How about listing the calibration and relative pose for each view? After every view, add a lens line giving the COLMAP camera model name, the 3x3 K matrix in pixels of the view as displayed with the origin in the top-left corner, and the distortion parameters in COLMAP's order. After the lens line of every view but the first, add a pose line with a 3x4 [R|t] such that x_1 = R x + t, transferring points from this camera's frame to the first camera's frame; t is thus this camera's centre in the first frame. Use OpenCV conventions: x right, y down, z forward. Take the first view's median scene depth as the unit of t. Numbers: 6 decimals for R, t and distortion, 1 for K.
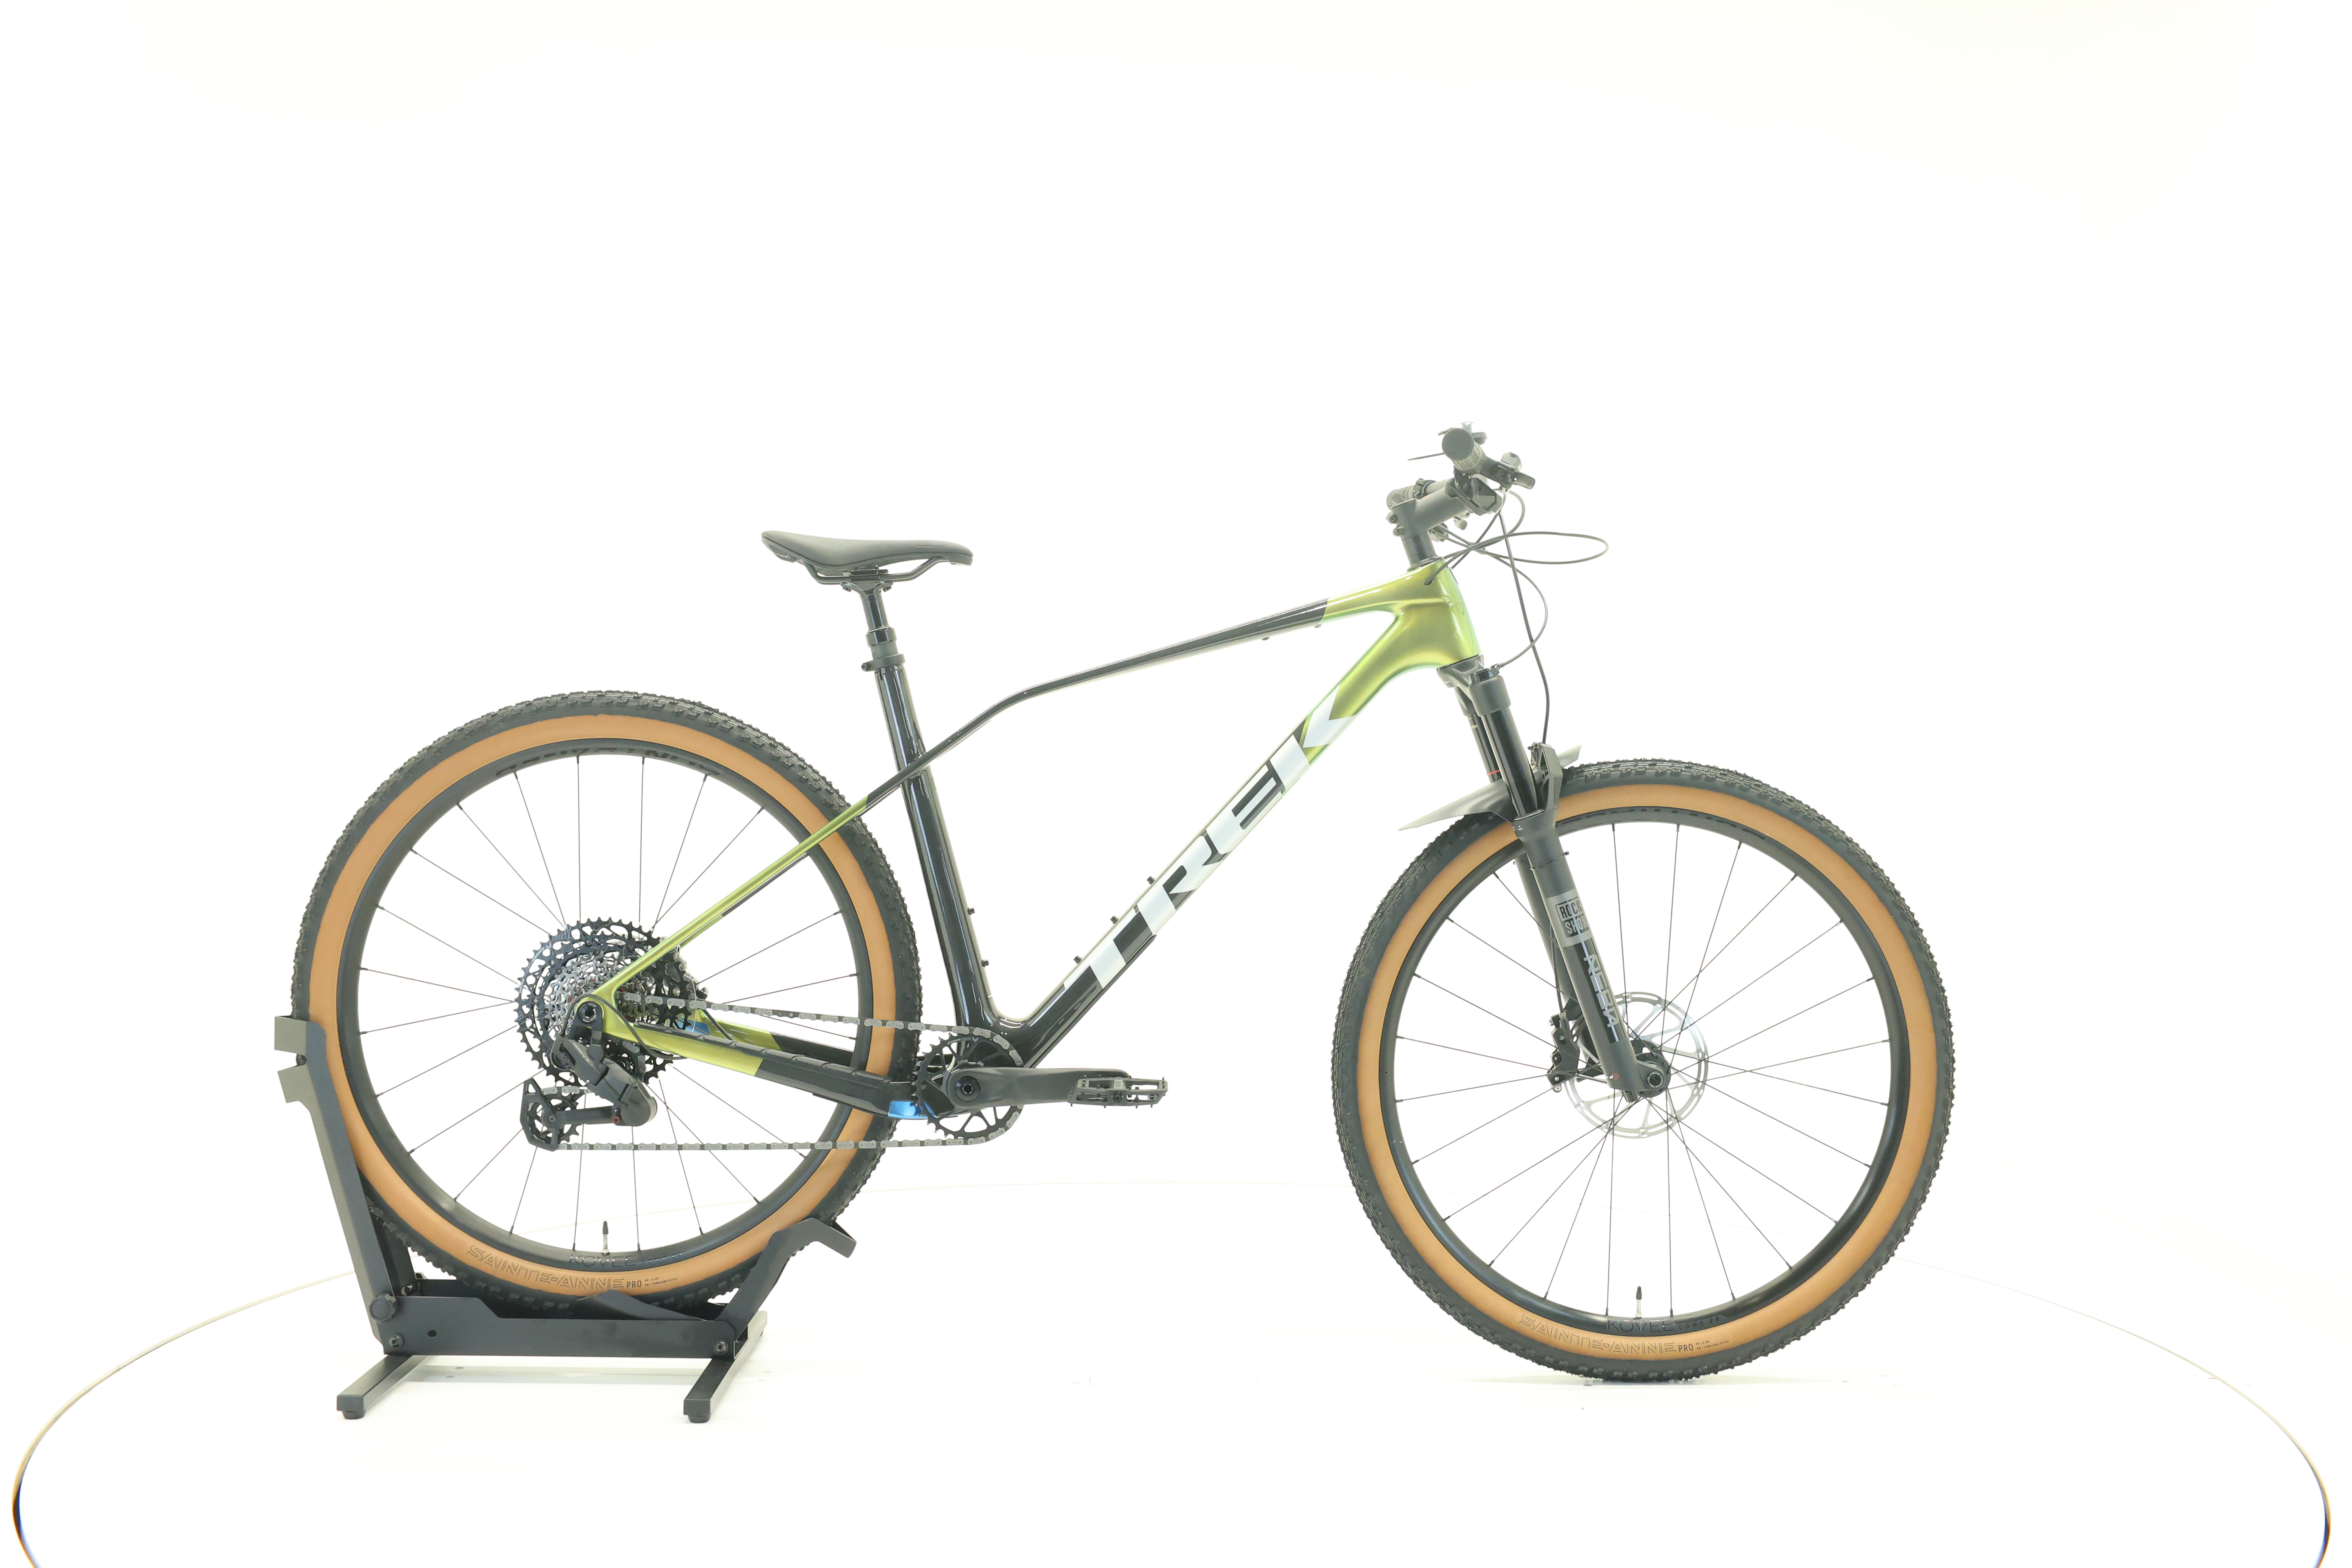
lens RADIAL K [[2507.4, 0, 1159.3], [0, 2507.4, 770.0], [0, 0, 1]] dist [0.003105, 0.000000]
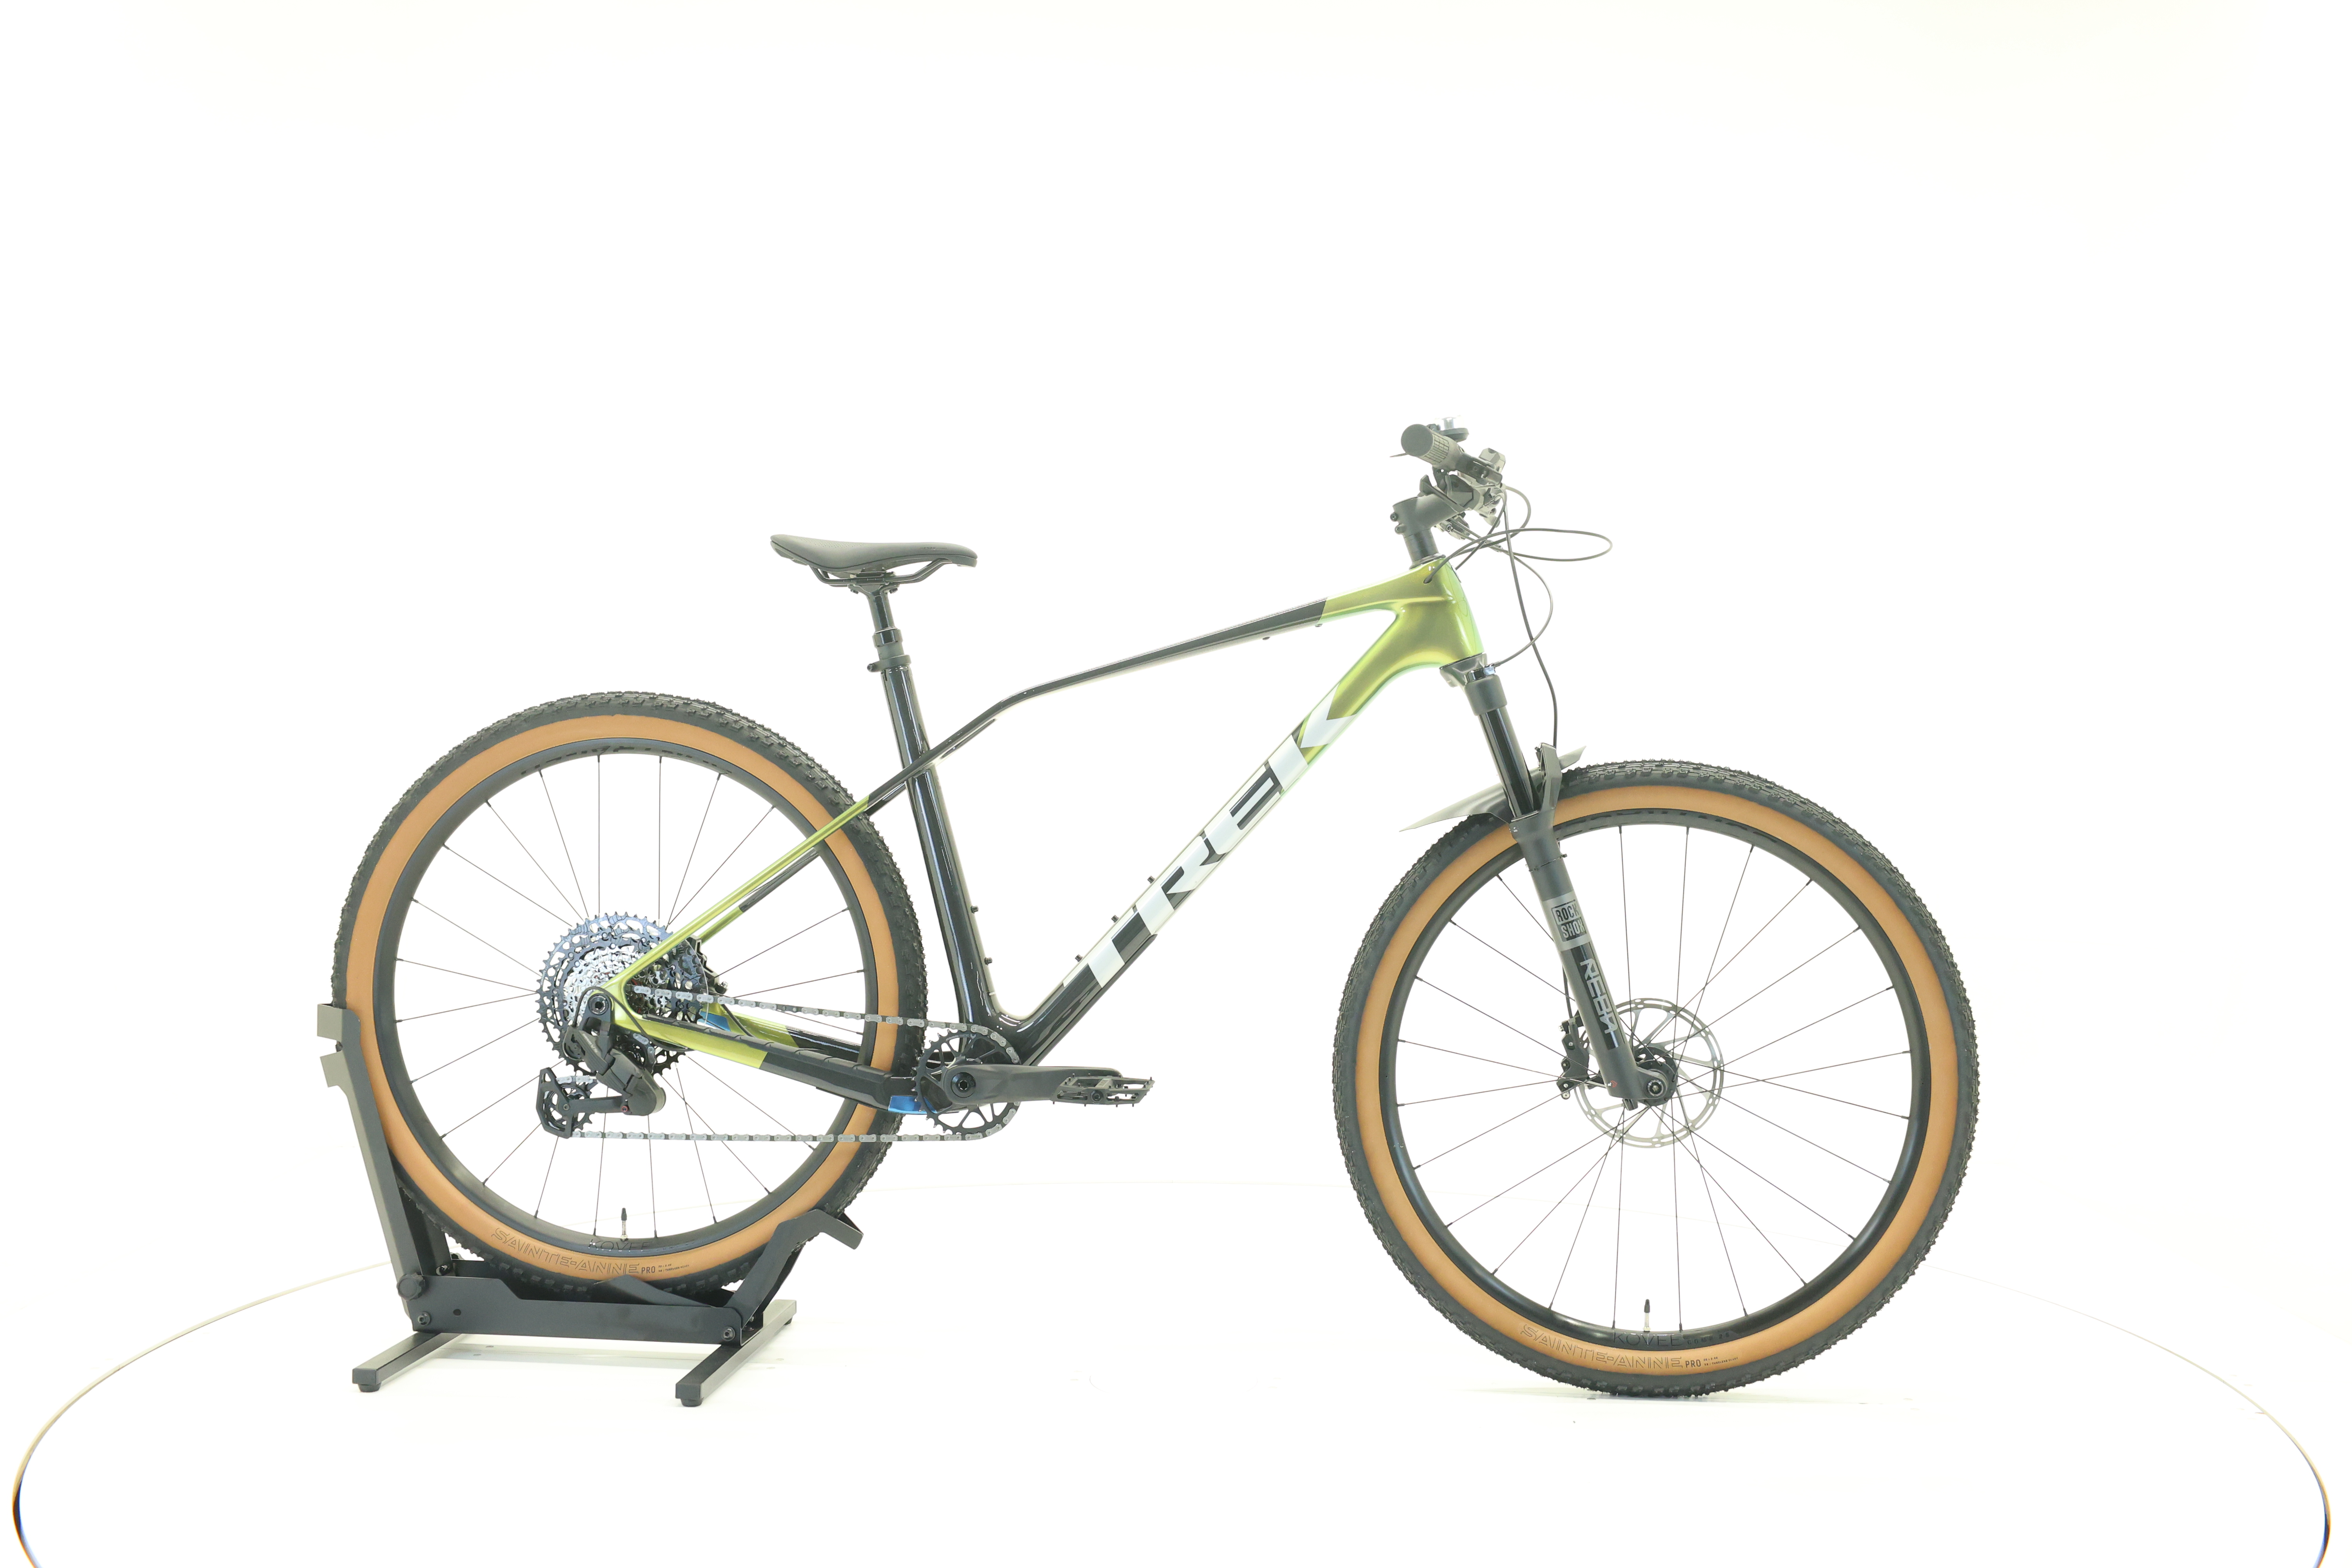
lens RADIAL K [[2507.4, 0, 1163.4], [0, 2507.4, 769.7], [0, 0, 1]] dist [0.003105, 0.000000]
pose [[0.992842, 0.002624, -0.119410, 0.121448], [-0.002728, 0.999996, -0.000708, 0.000581], [0.119407, 0.001028, 0.992845, 0.006369]]
